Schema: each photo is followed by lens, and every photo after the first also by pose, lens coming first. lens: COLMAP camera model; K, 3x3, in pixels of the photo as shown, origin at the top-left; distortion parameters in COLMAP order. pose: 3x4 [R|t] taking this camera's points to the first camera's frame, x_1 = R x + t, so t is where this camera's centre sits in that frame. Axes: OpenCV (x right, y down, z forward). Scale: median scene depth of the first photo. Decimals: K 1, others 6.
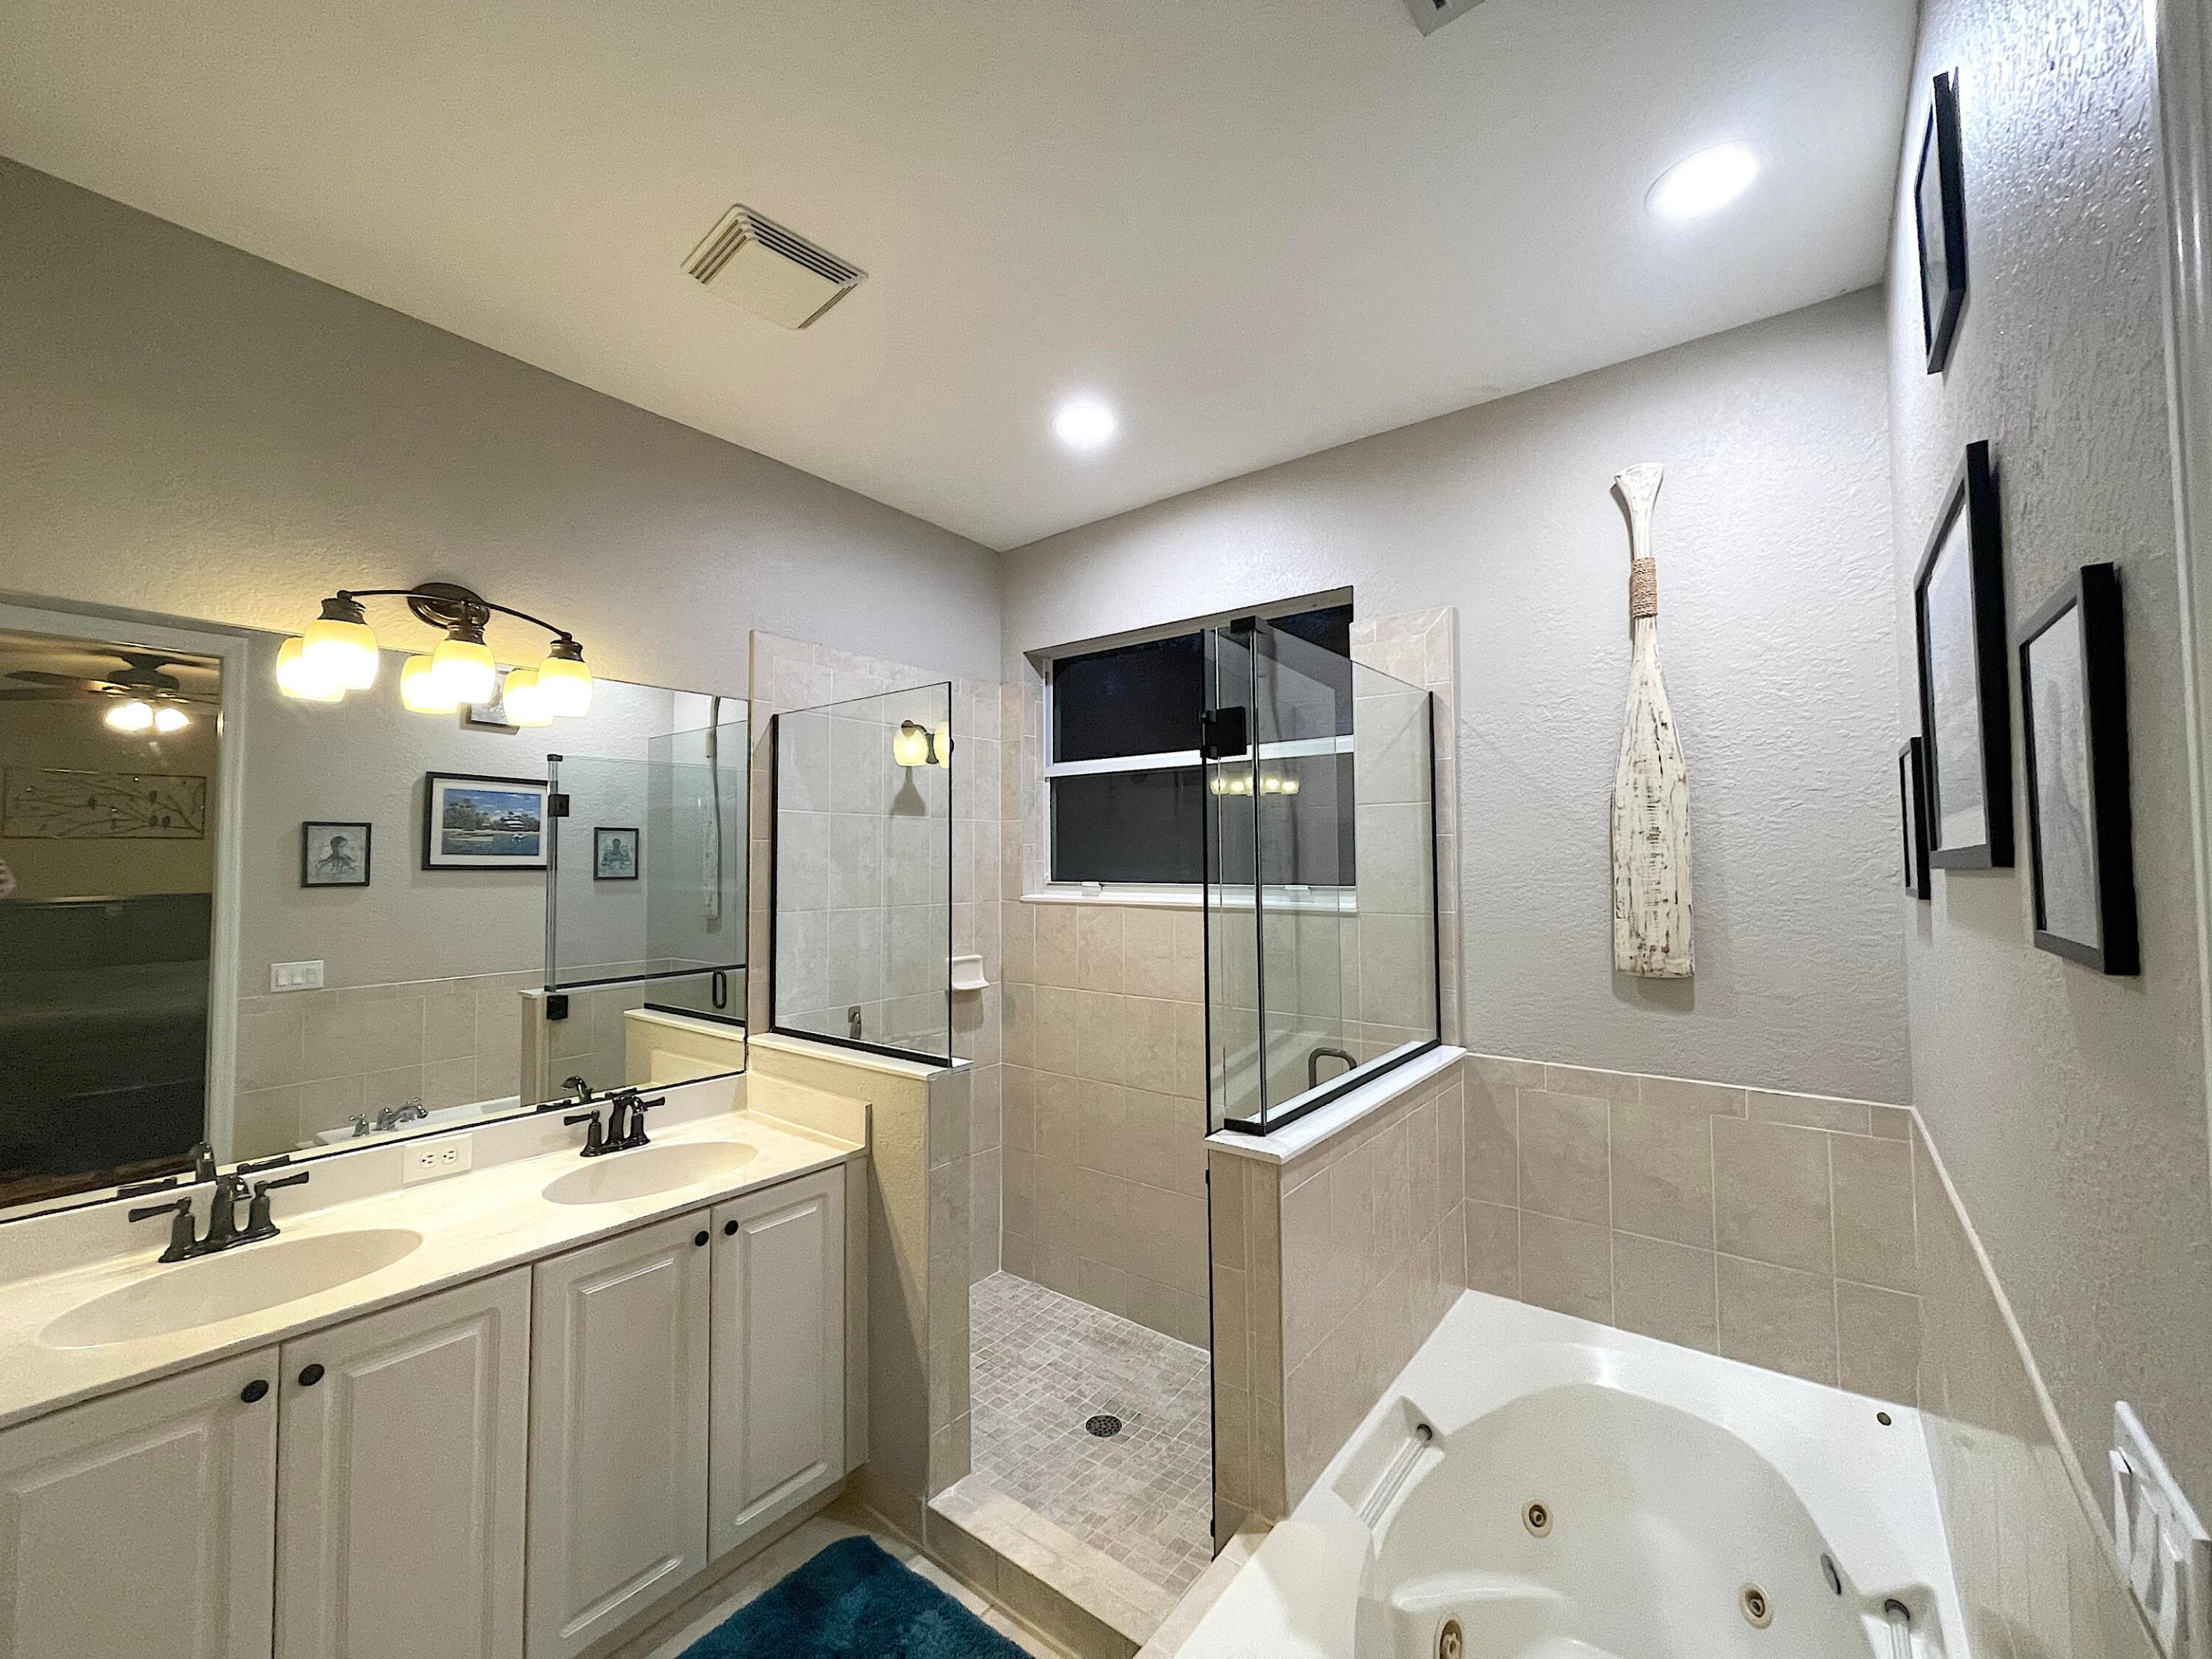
lens RADIAL K [[891.9, 0, 1107.0], [0, 891.9, 827.3], [0, 0, 1]] dist [-0.008519, 0.005028]
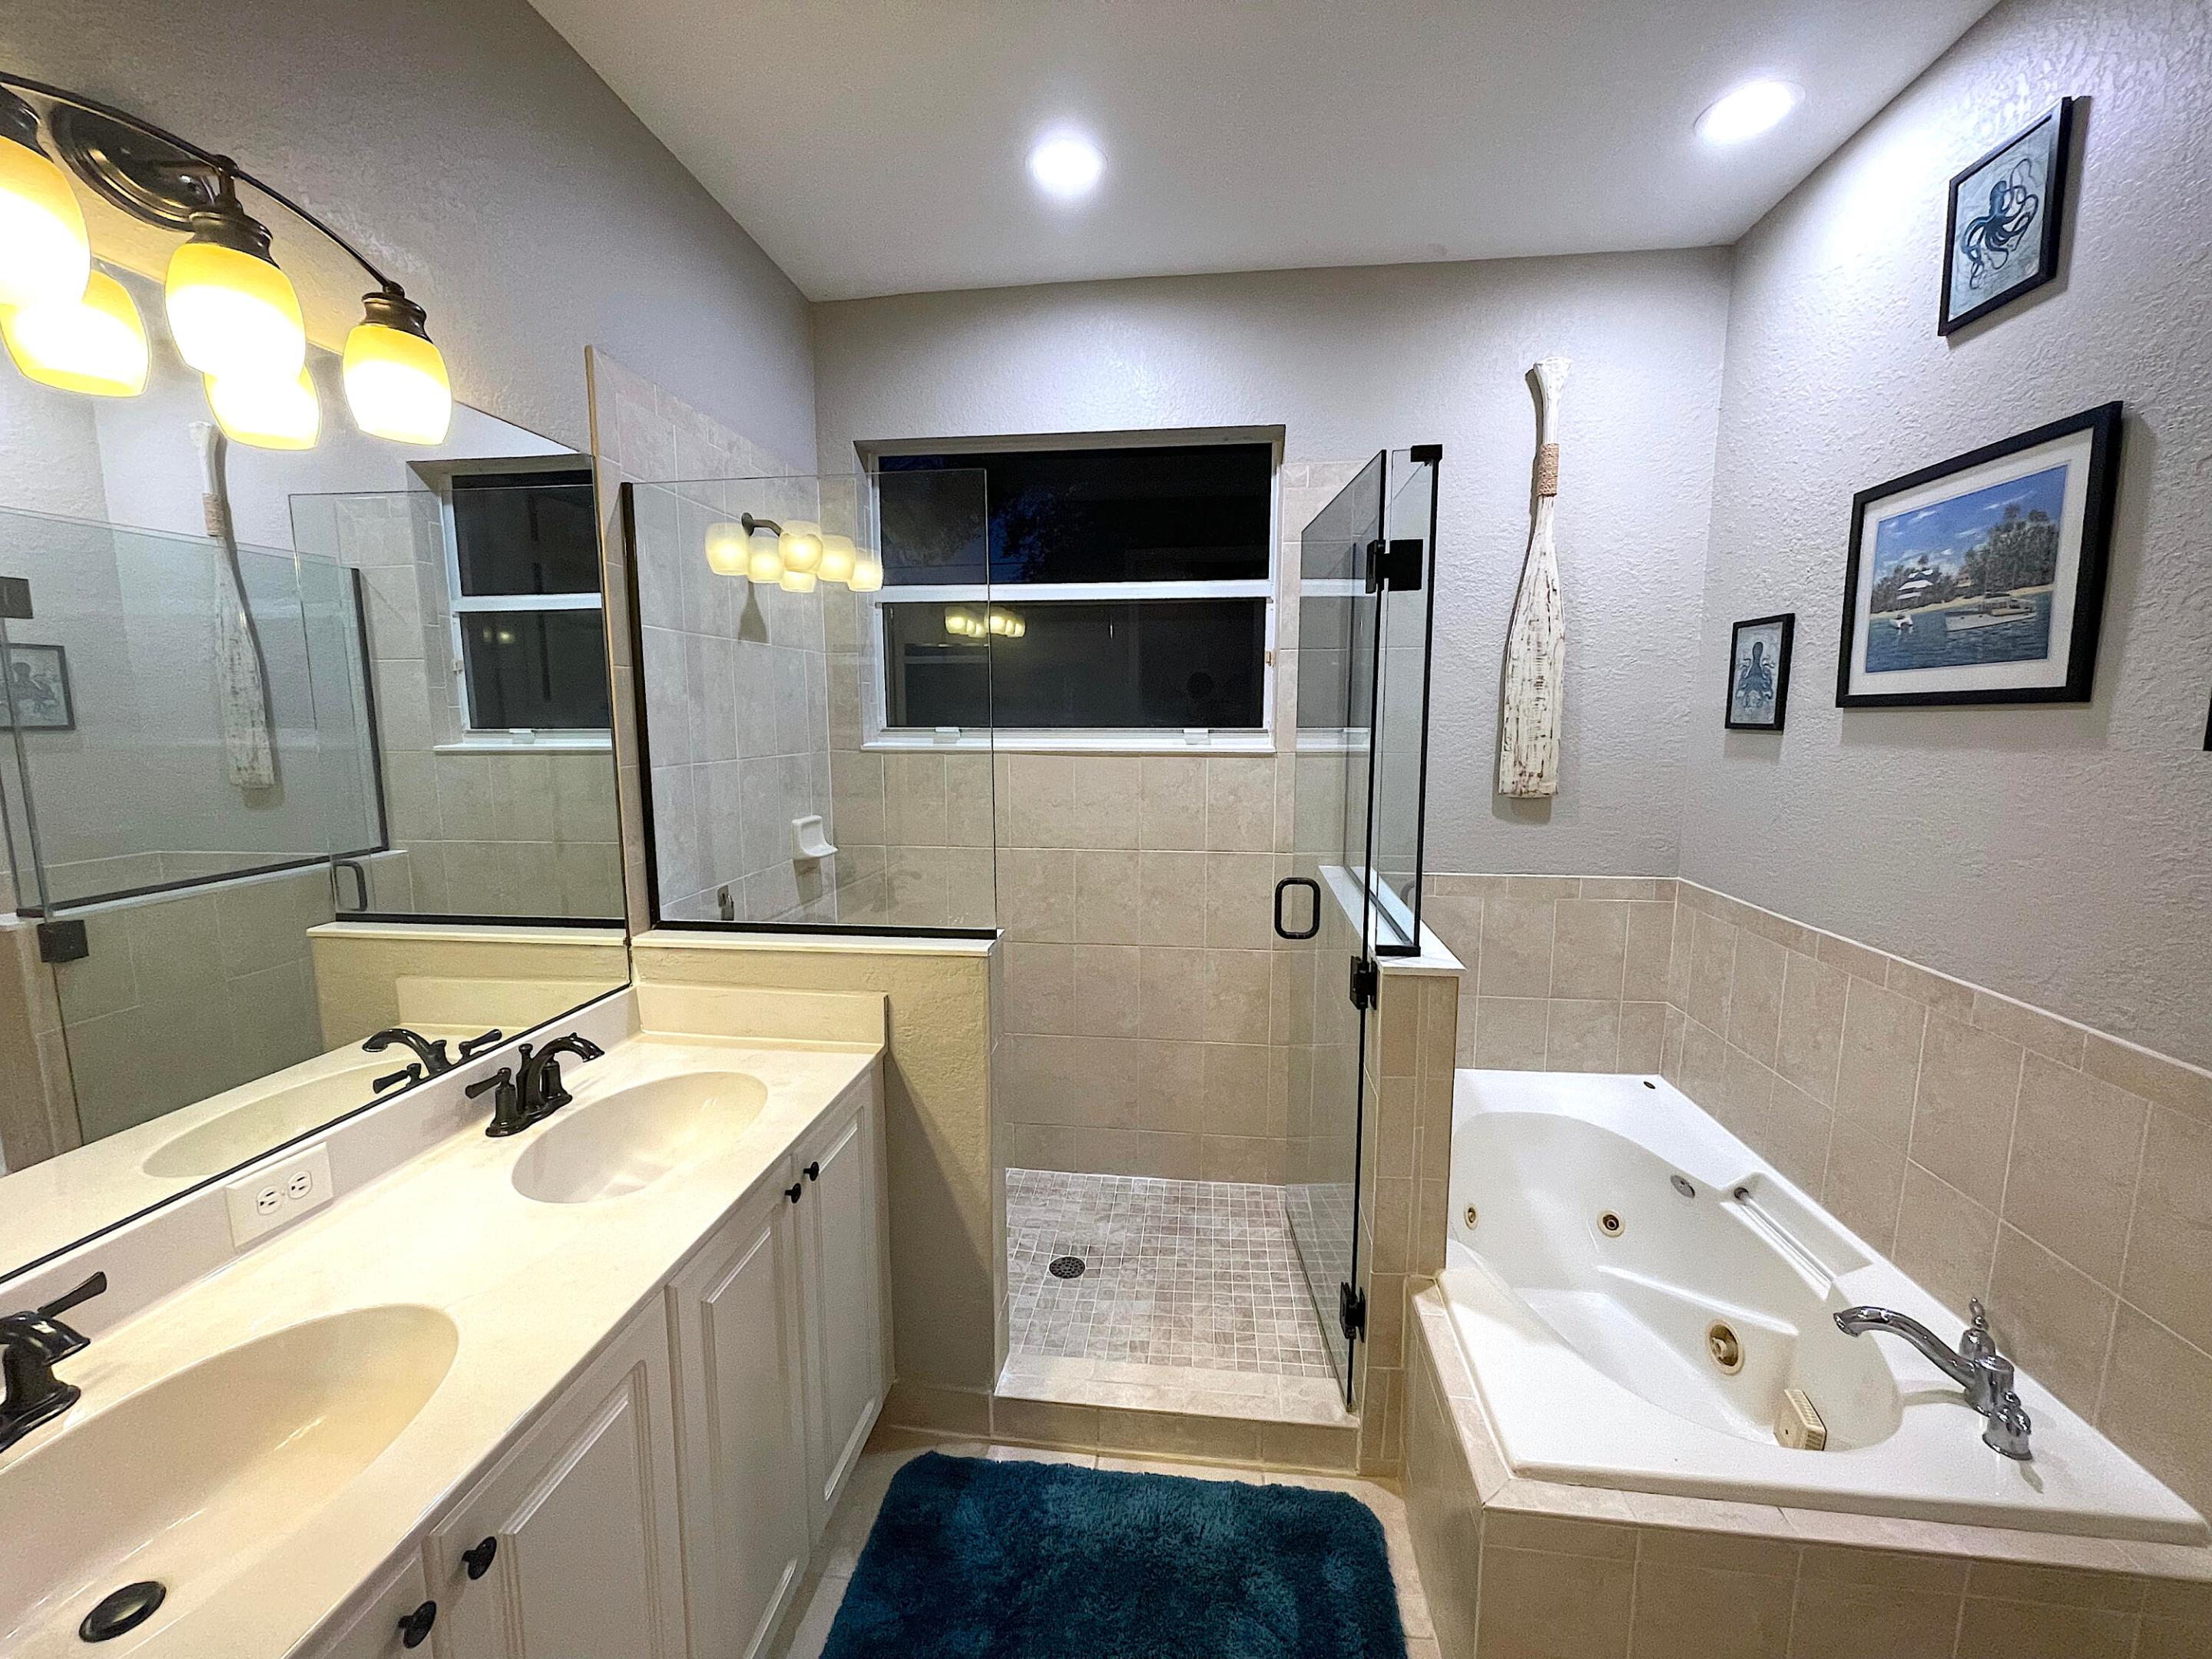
lens RADIAL K [[891.9, 0, 1105.8], [0, 891.9, 828.1], [0, 0, 1]] dist [-0.008519, 0.005028]
pose [[0.857565, -0.062963, 0.510507, -0.525513], [-0.023232, 0.986726, 0.160723, 0.022914], [-0.513851, -0.149690, 0.844719, 0.235053]]
